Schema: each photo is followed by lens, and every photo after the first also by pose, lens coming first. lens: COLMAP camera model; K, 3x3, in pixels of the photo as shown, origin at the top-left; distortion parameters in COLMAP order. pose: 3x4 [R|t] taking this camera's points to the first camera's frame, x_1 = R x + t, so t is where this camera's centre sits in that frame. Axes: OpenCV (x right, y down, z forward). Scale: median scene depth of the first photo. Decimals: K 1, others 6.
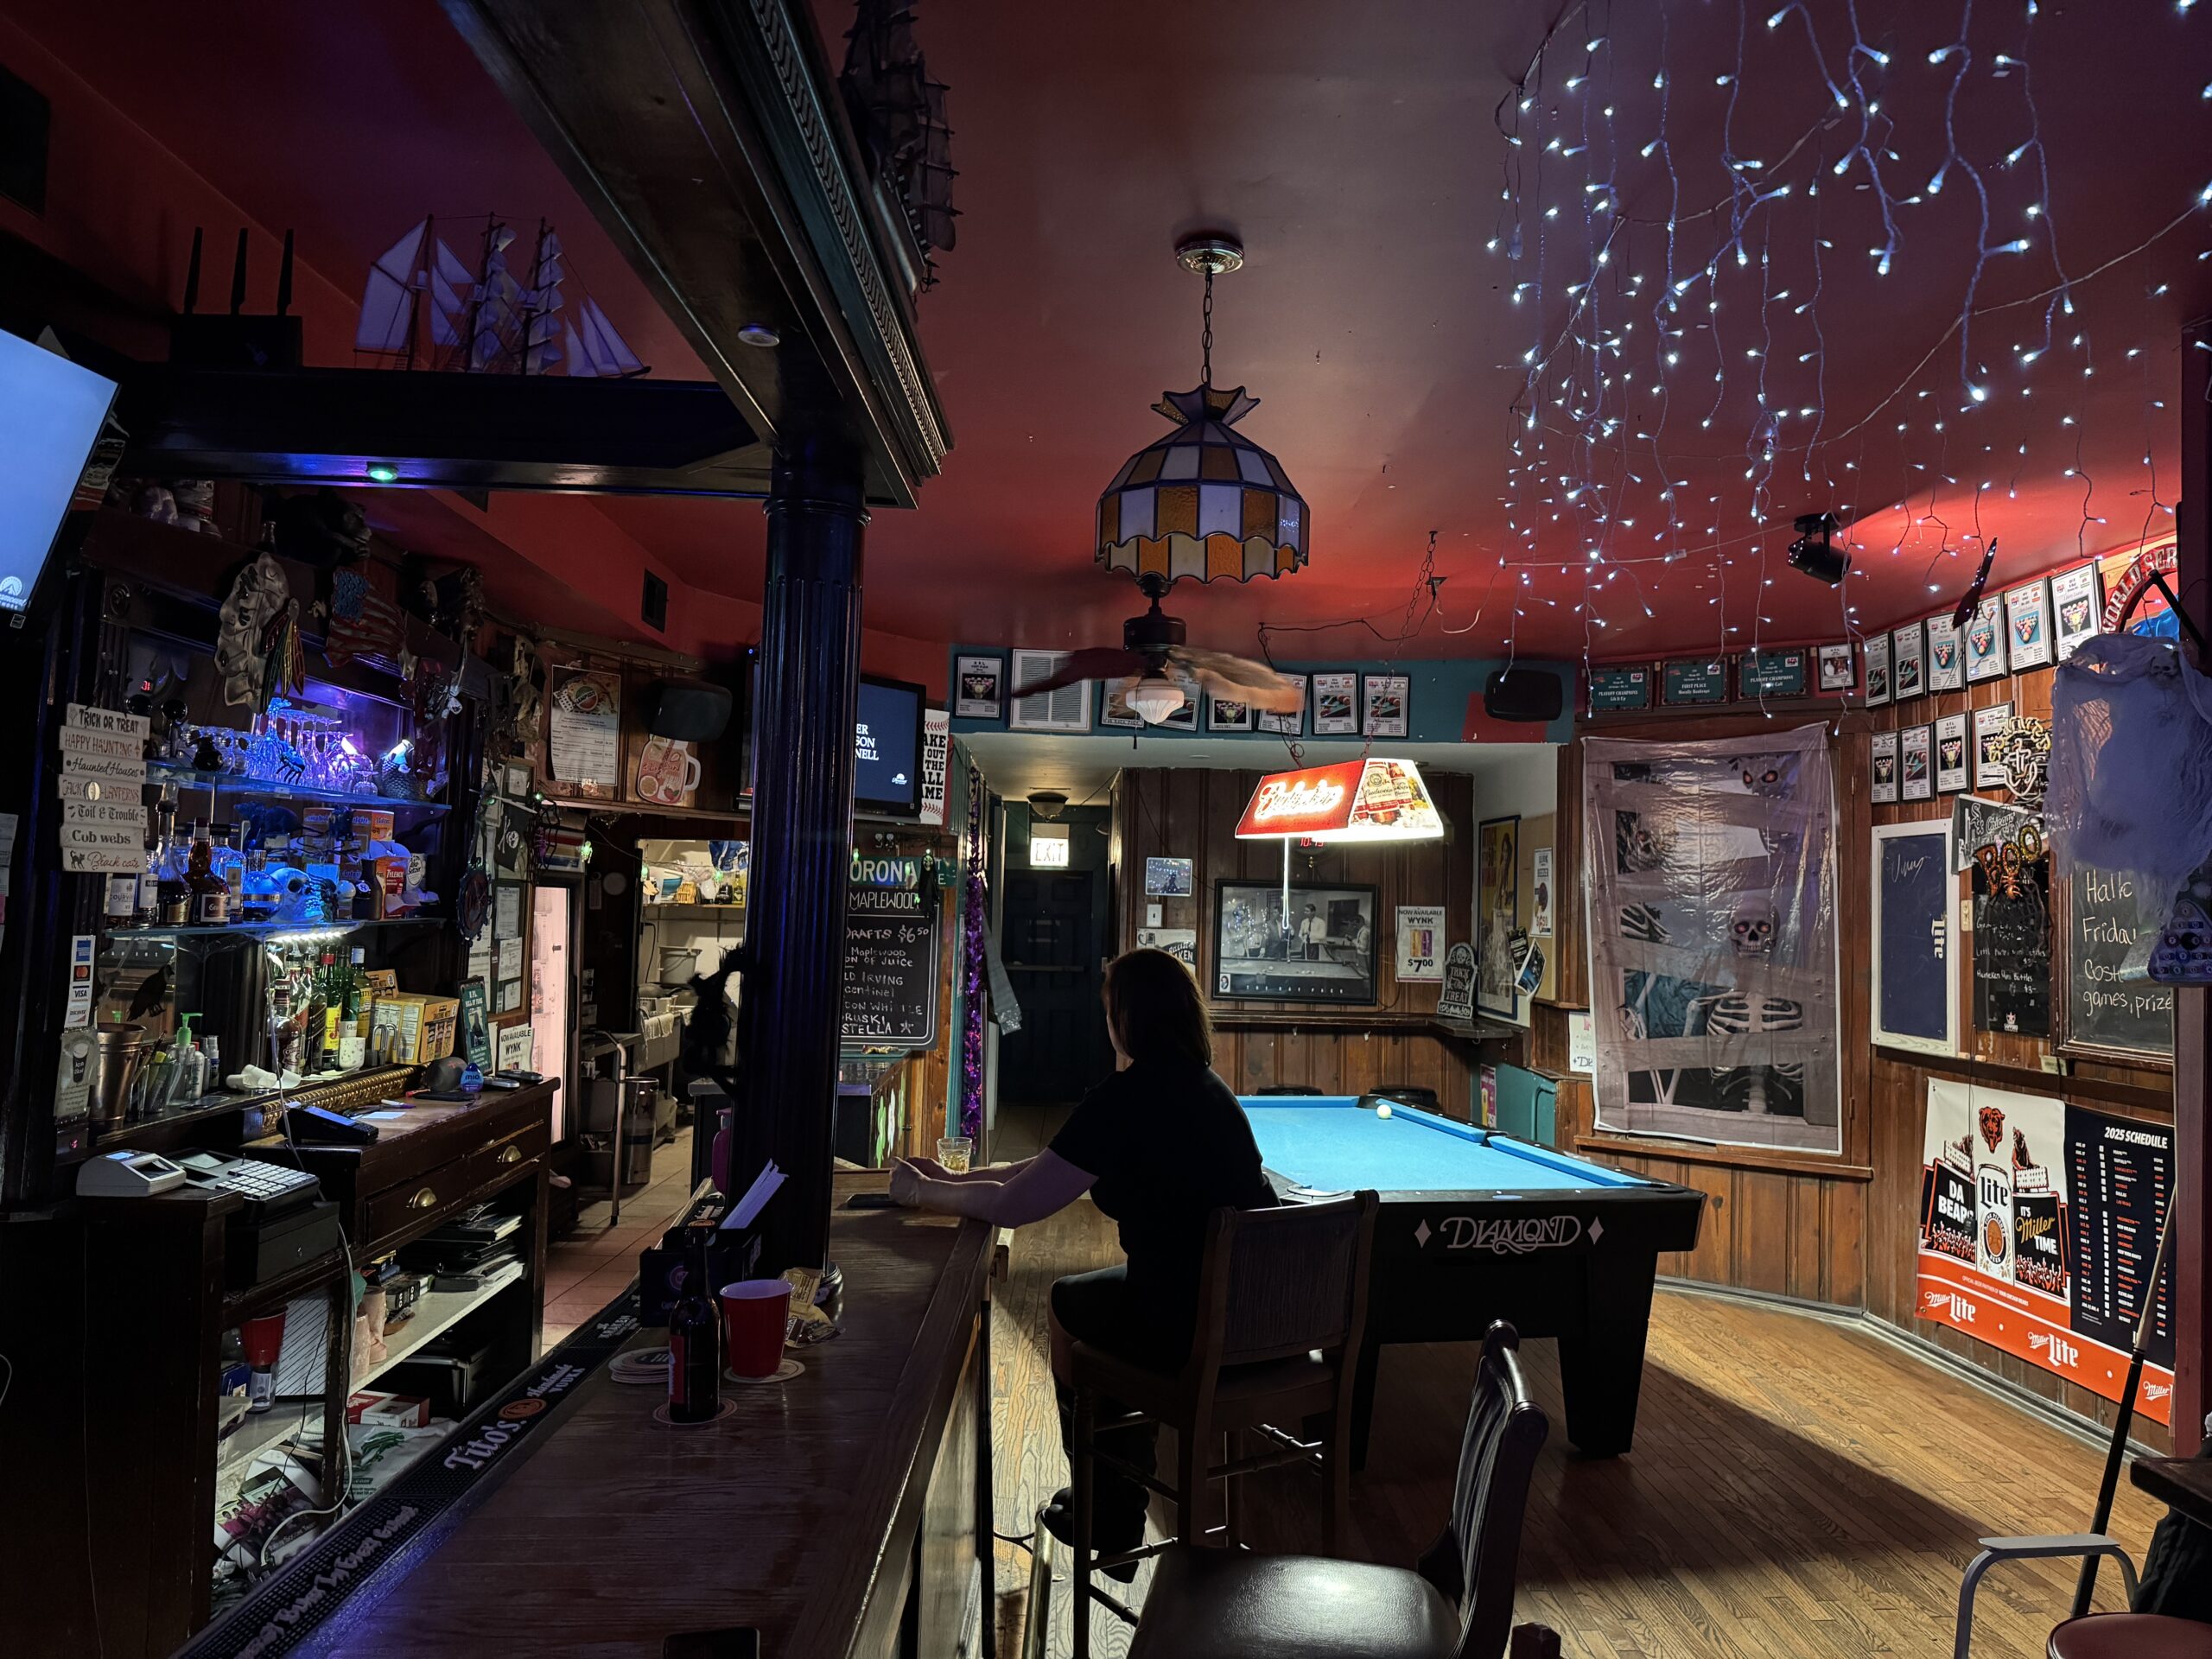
lens RADIAL K [[1522.3, 0, 1106.0], [0, 1522.3, 829.5], [0, 0, 1]] dist [0.056865, -0.079502]
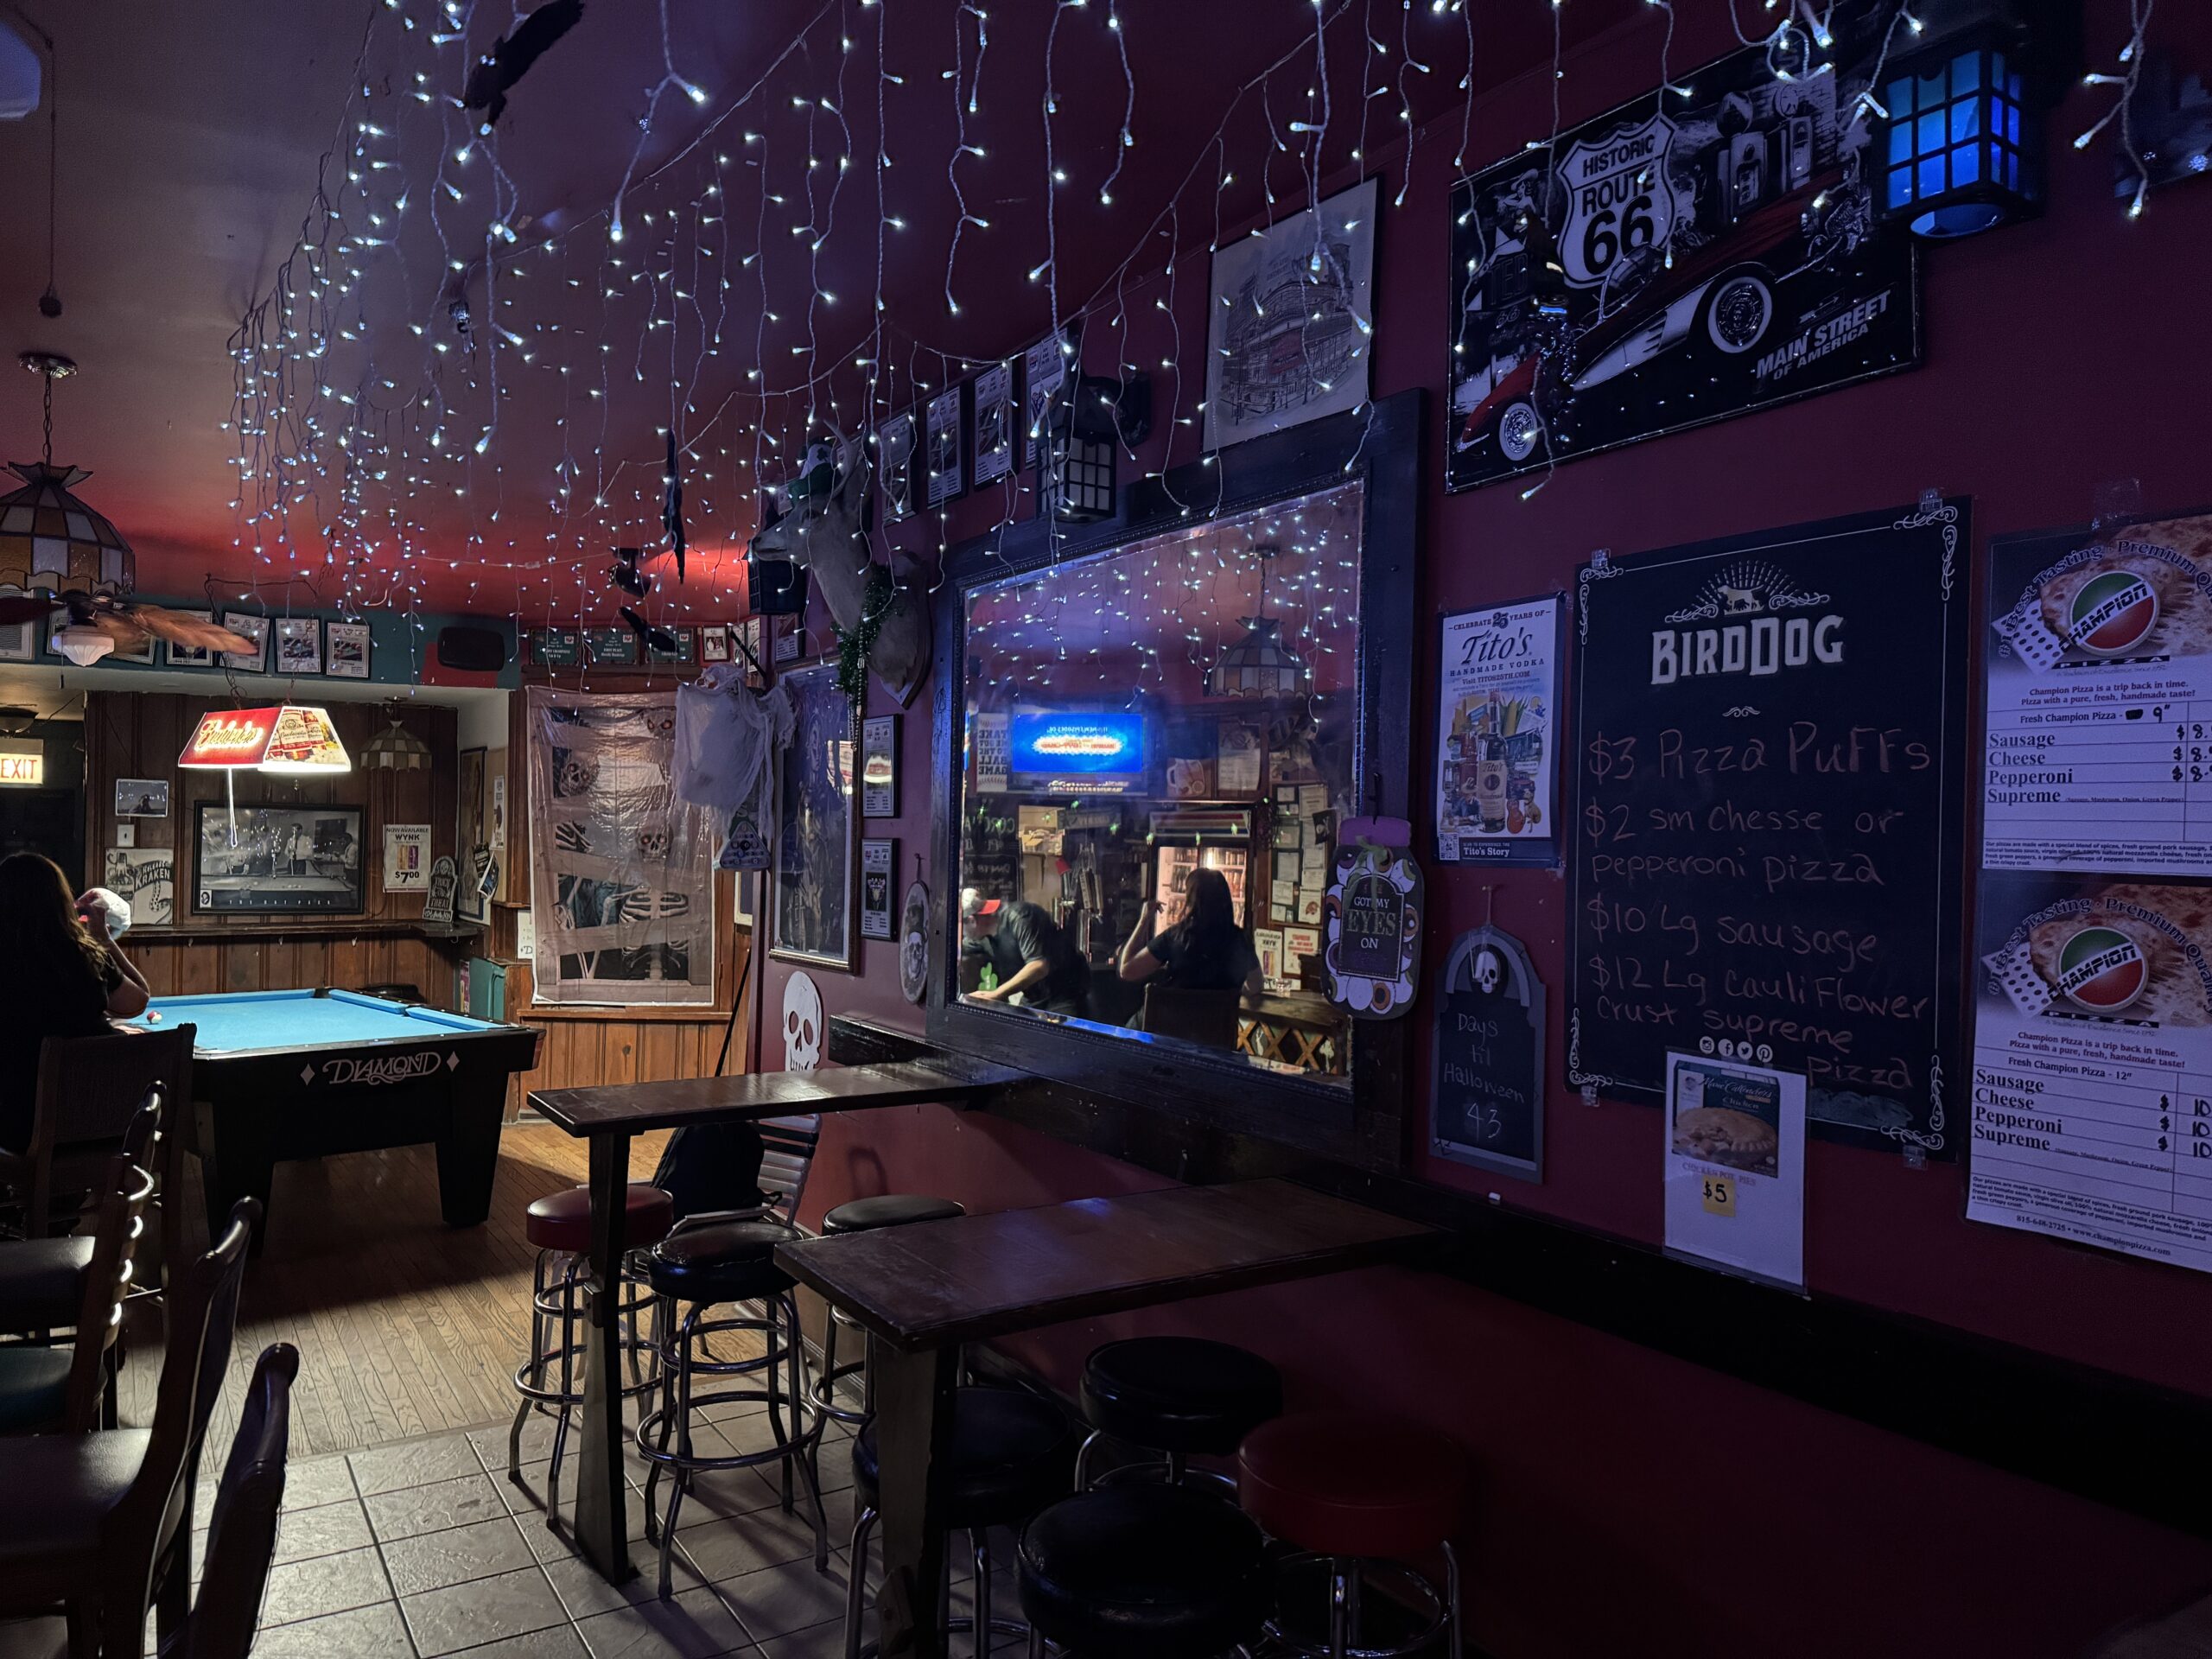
lens RADIAL K [[1566.0, 0, 1180.0], [0, 1566.0, 843.1], [0, 0, 1]] dist [0.054421, -0.085962]
pose [[0.841488, -0.014384, 0.540084, 0.066346], [-0.020957, 0.998024, 0.059232, -0.019829], [-0.539869, -0.061162, 0.839524, -0.332585]]
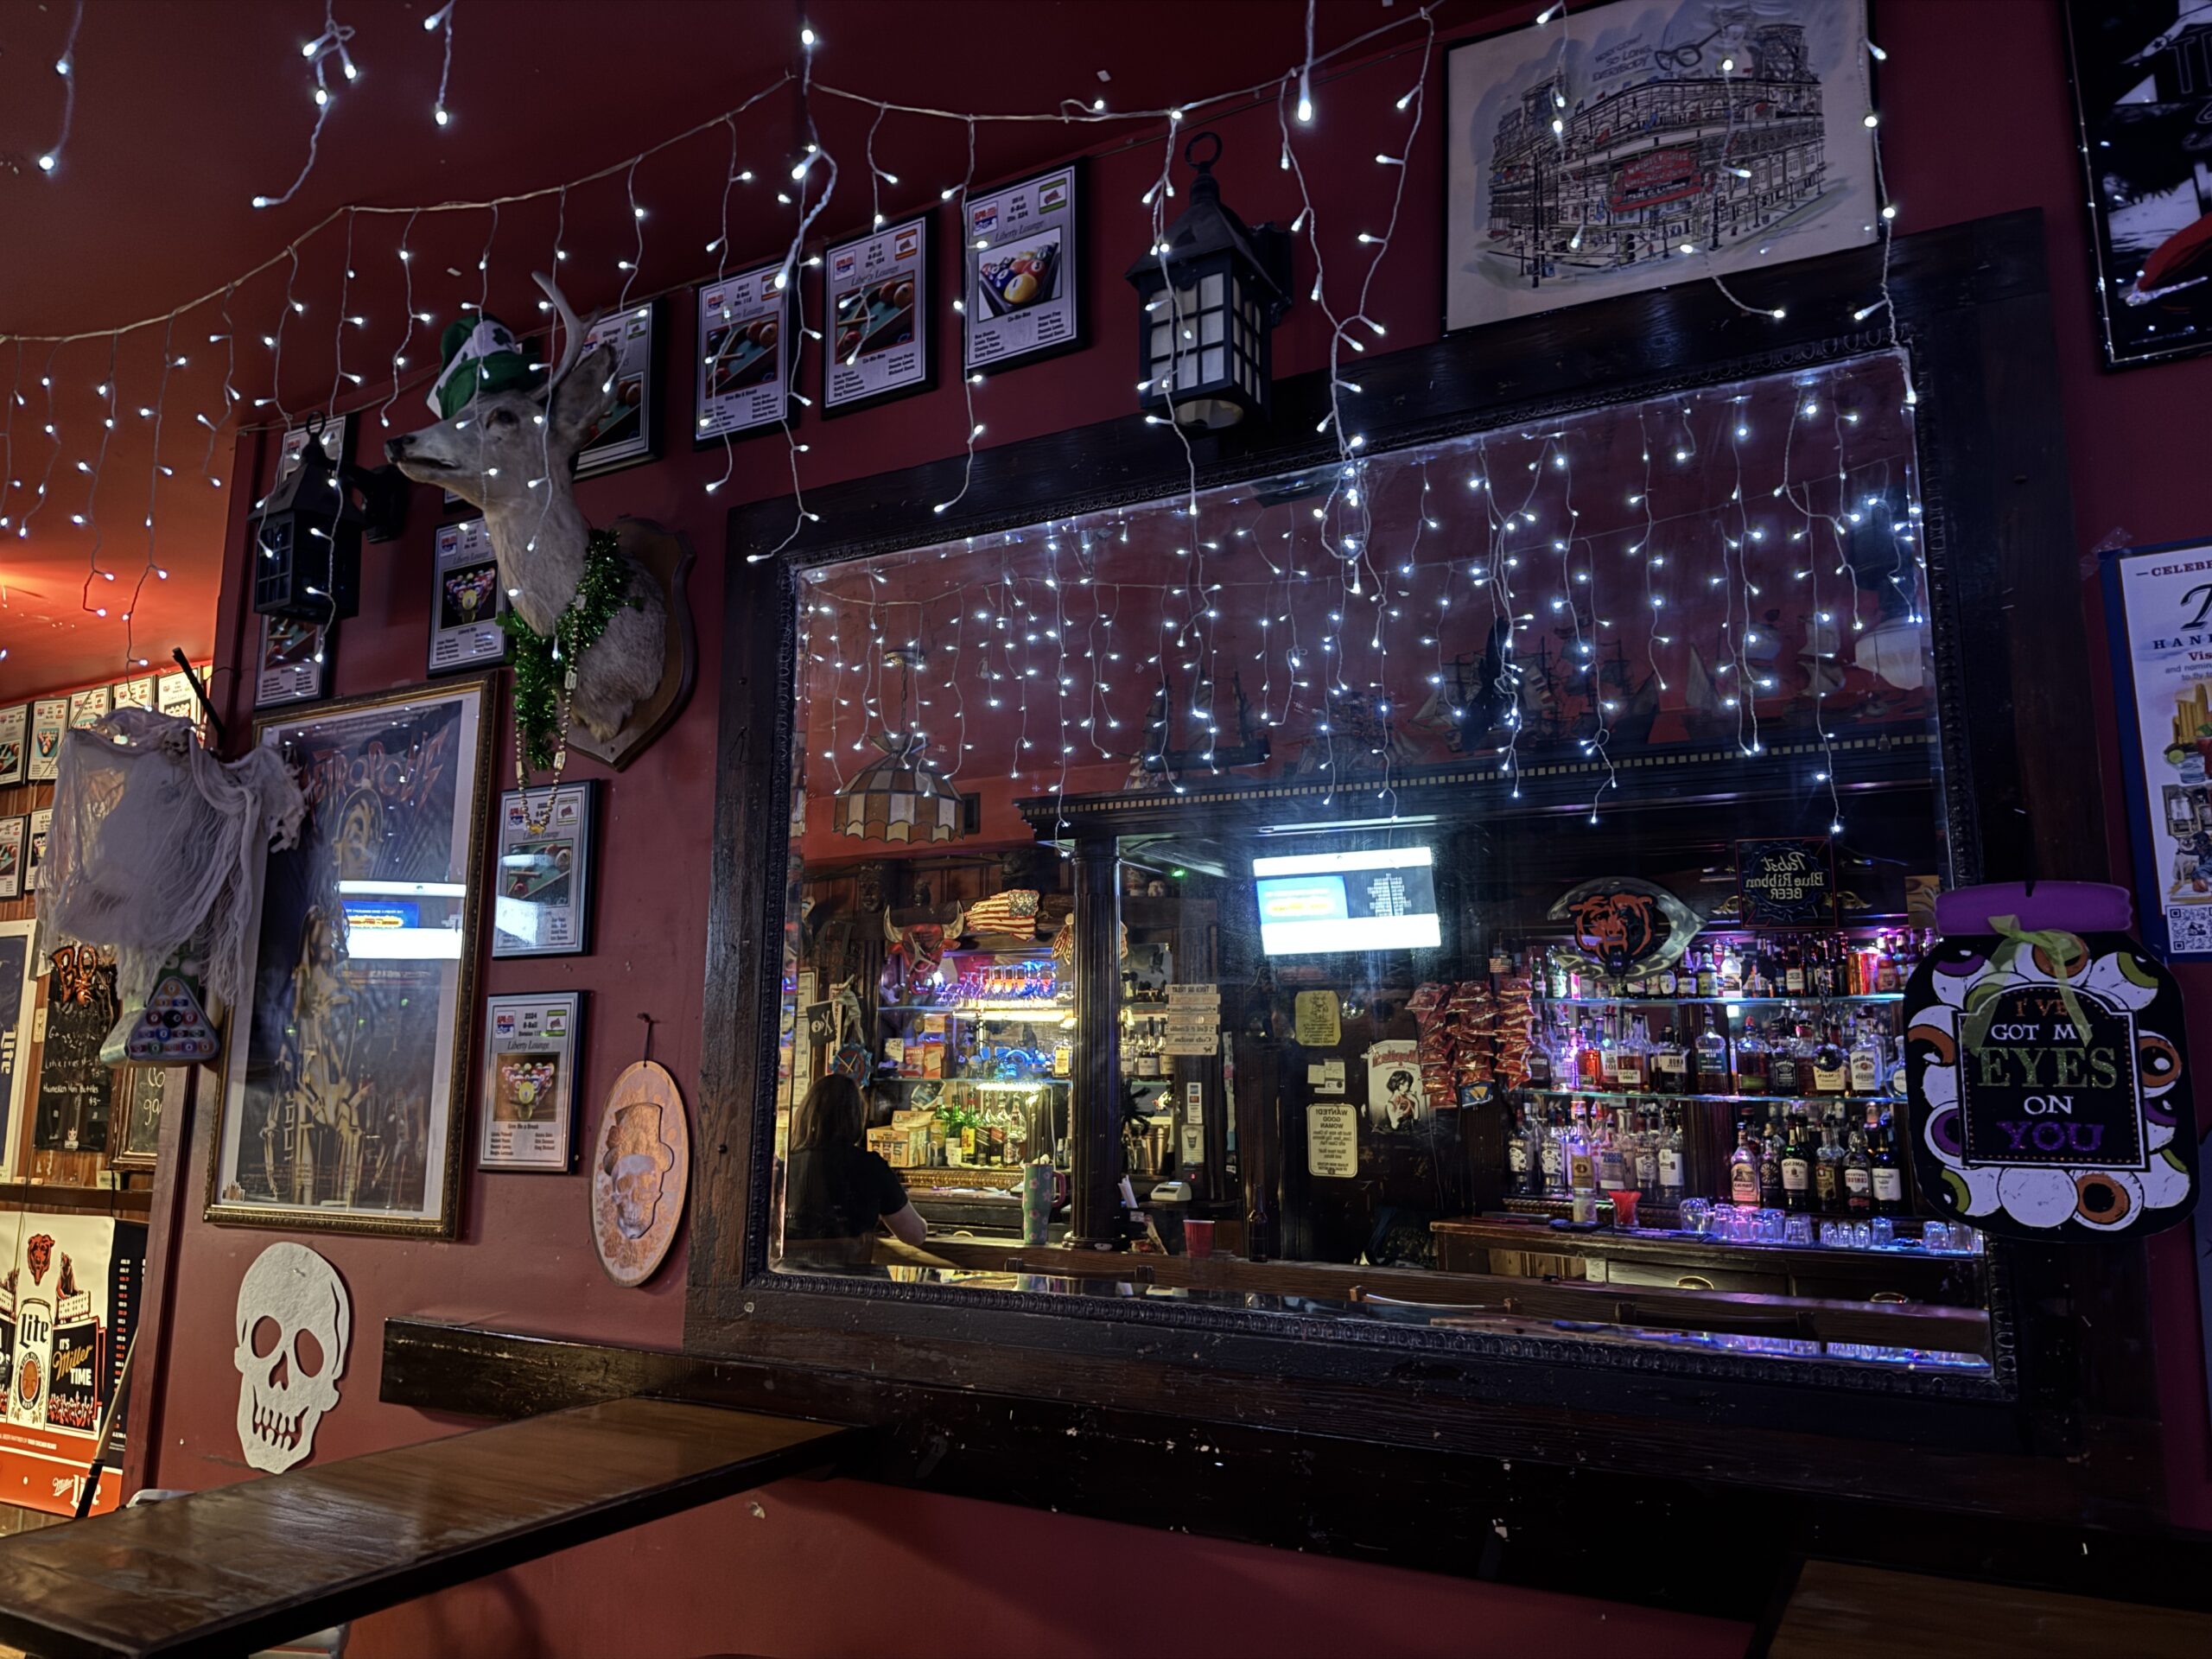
lens RADIAL K [[1531.8, 0, 1106.0], [0, 1531.8, 829.5], [0, 0, 1]] dist [-0.002390, -0.006389]
pose [[0.496604, 0.117766, 0.859951, 0.061058], [-0.032987, 0.992598, -0.116883, 0.020300], [-0.867350, 0.029677, 0.496812, -0.008413]]
